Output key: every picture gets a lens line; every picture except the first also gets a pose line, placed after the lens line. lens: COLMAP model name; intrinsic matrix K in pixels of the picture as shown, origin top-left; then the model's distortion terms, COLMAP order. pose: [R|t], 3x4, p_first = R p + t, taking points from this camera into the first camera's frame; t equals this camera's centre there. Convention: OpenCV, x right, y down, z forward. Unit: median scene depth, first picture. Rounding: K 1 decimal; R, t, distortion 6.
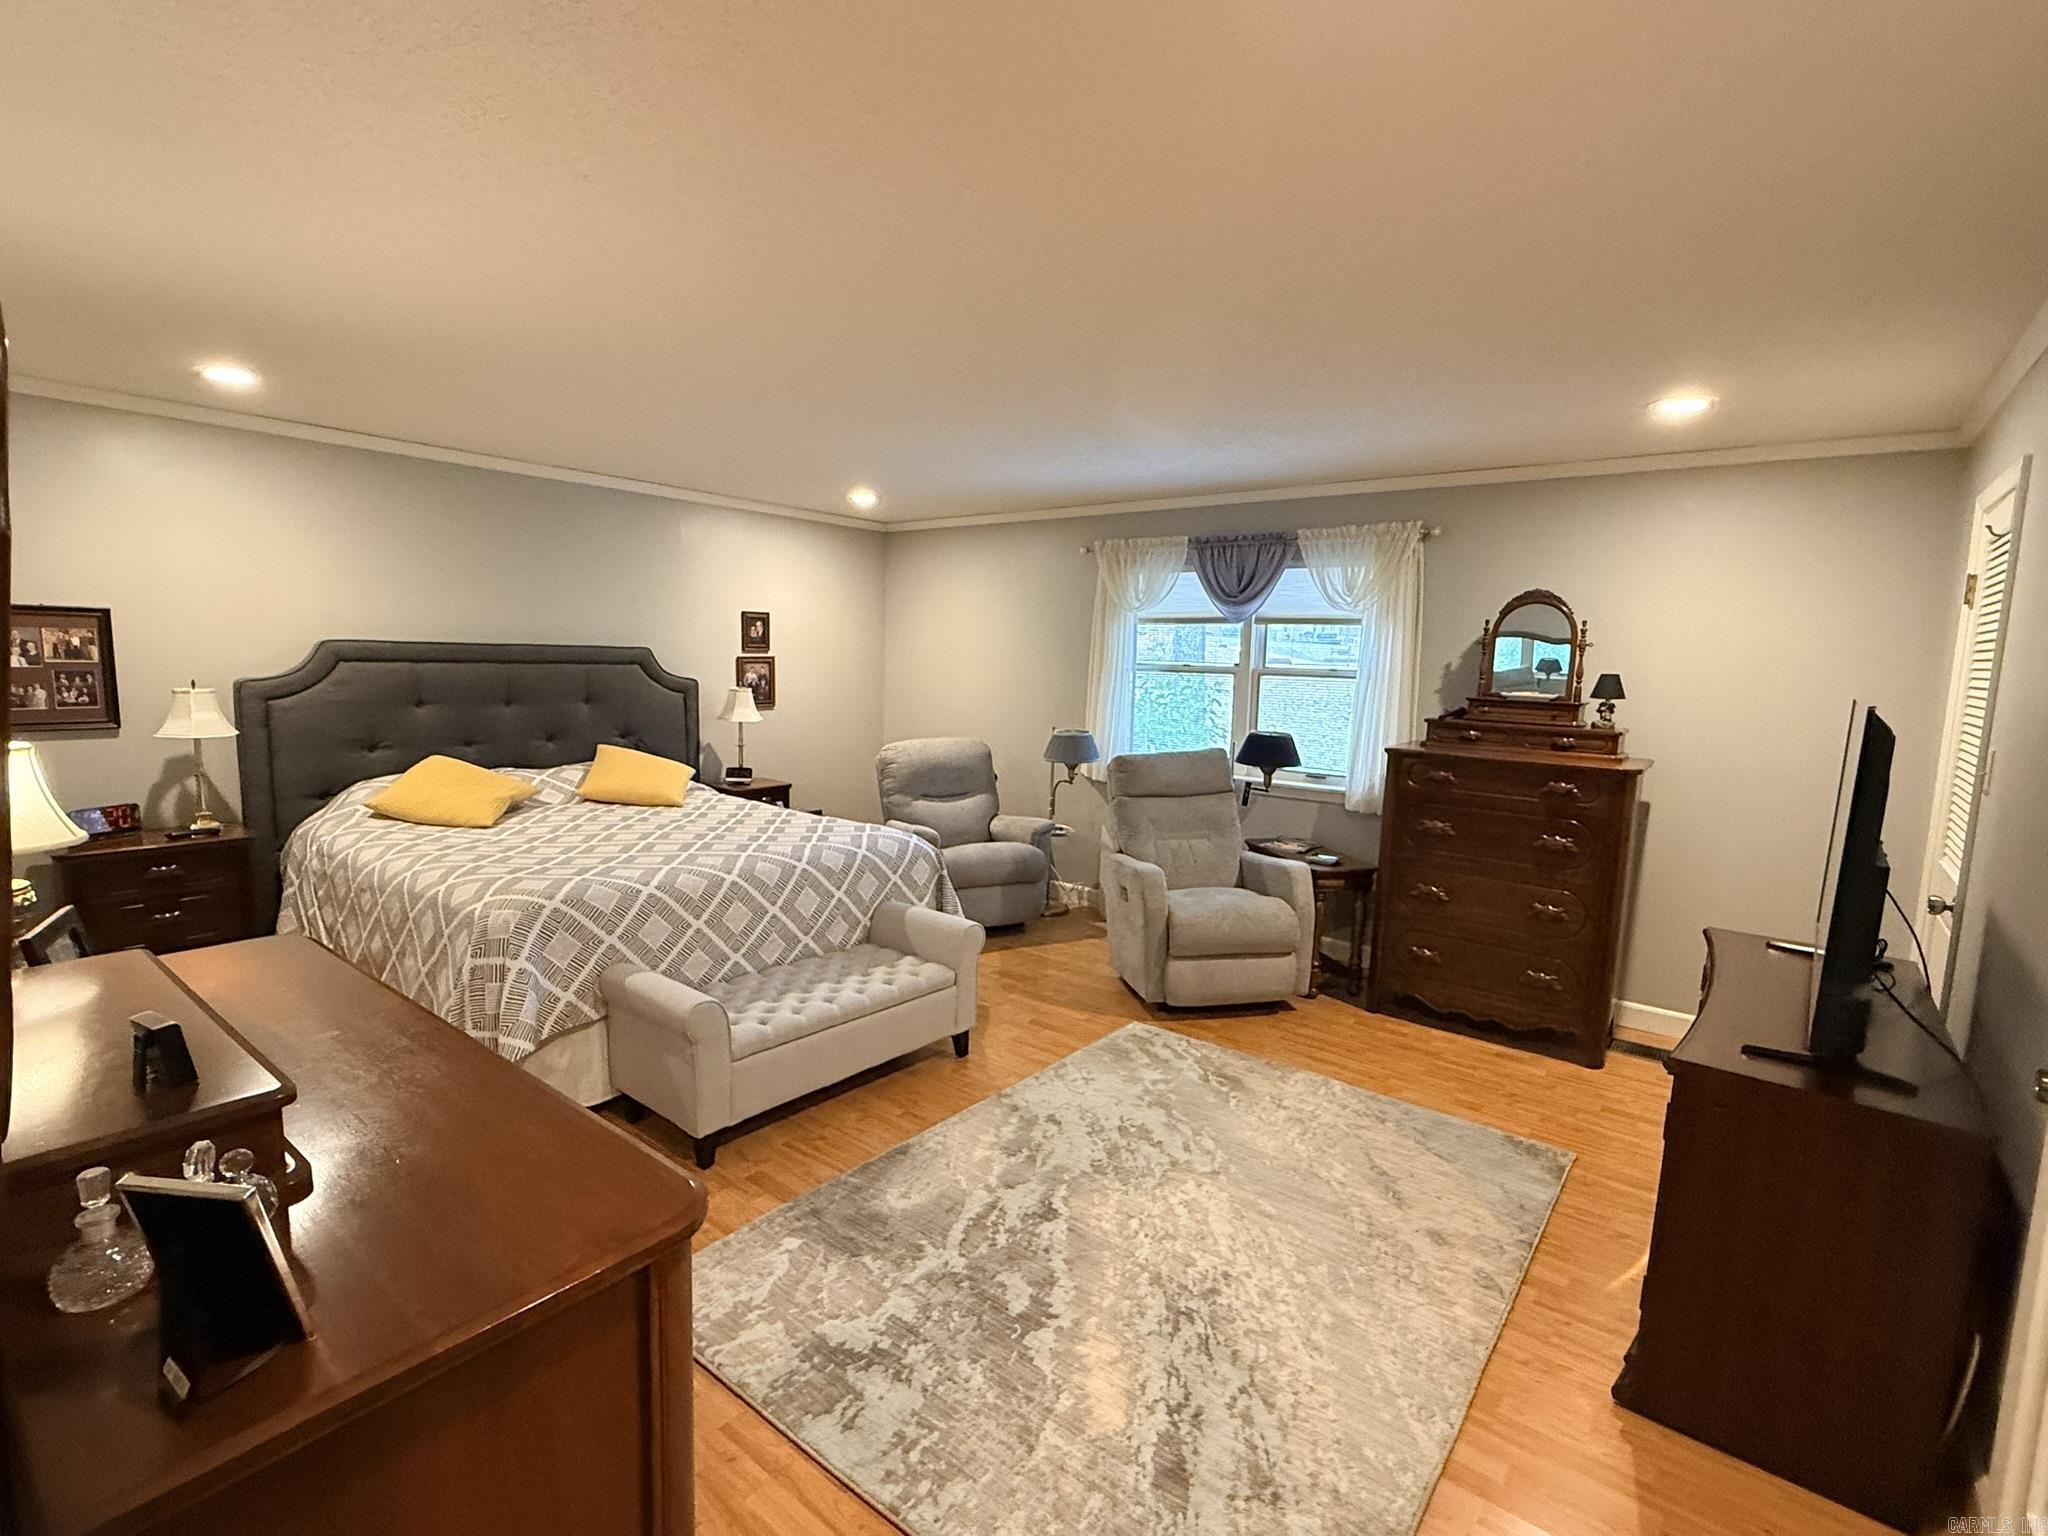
lens RADIAL K [[946.4, 0, 1024.7], [0, 946.4, 772.8], [0, 0, 1]] dist [0.001474, -0.000691]
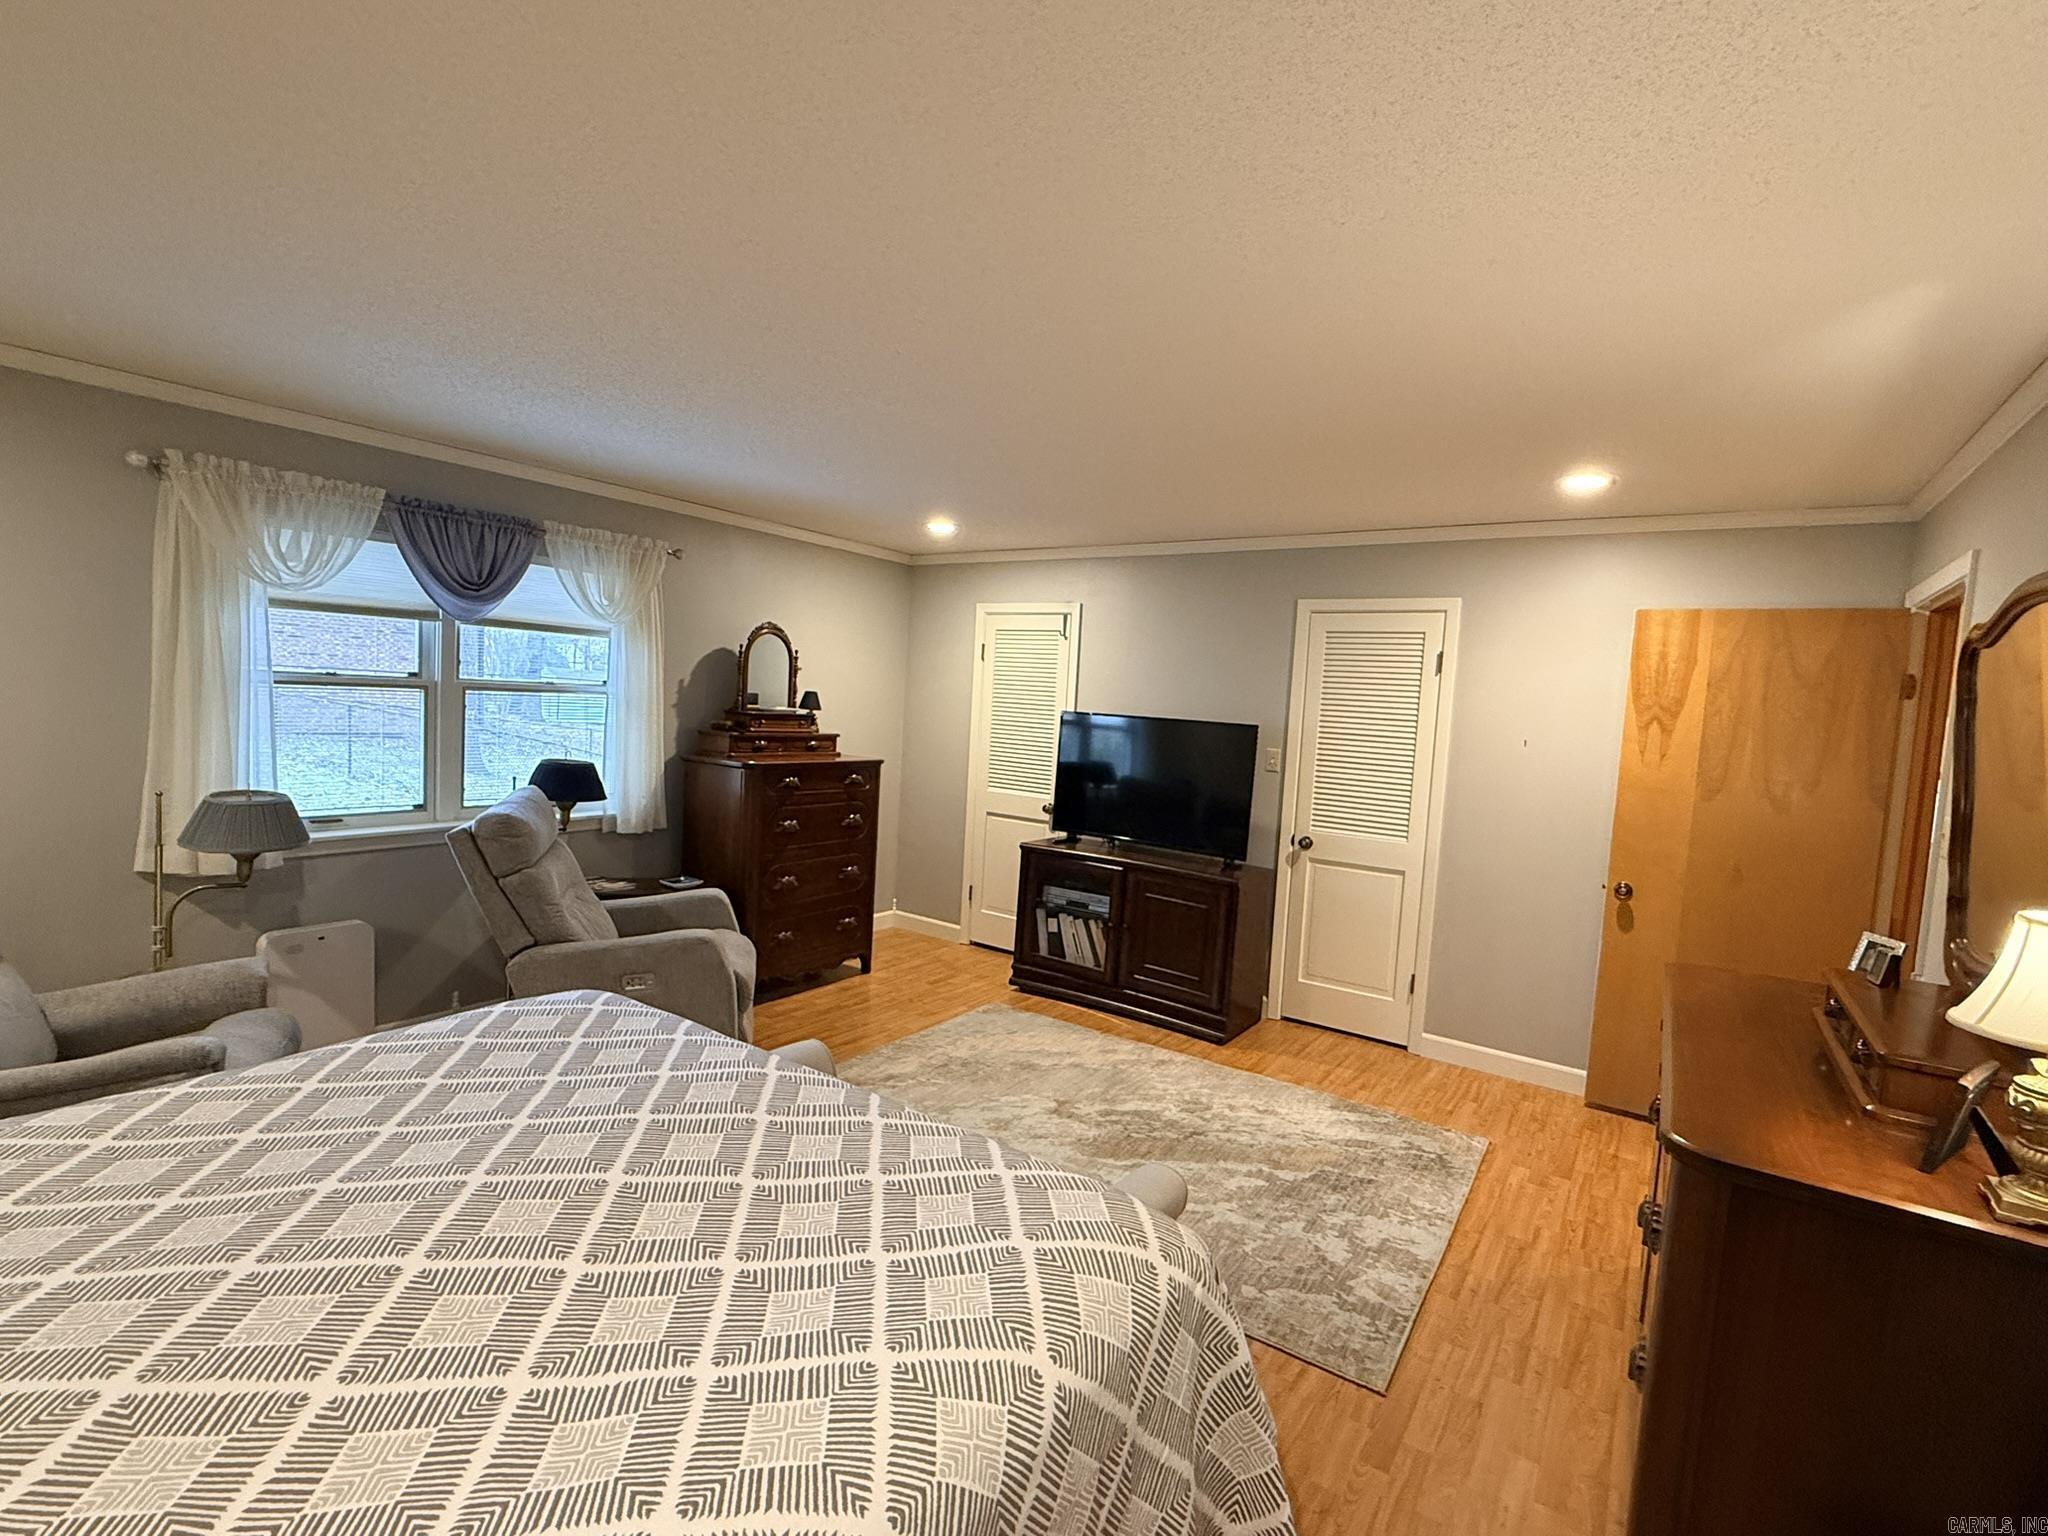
lens RADIAL K [[946.4, 0, 1022.3], [0, 946.4, 764.2], [0, 0, 1]] dist [0.001474, -0.000691]
pose [[-0.058322, -0.103627, 0.992905, -0.642684], [0.065190, 0.992080, 0.107370, -0.109669], [-0.996167, 0.070989, -0.051104, 0.672238]]
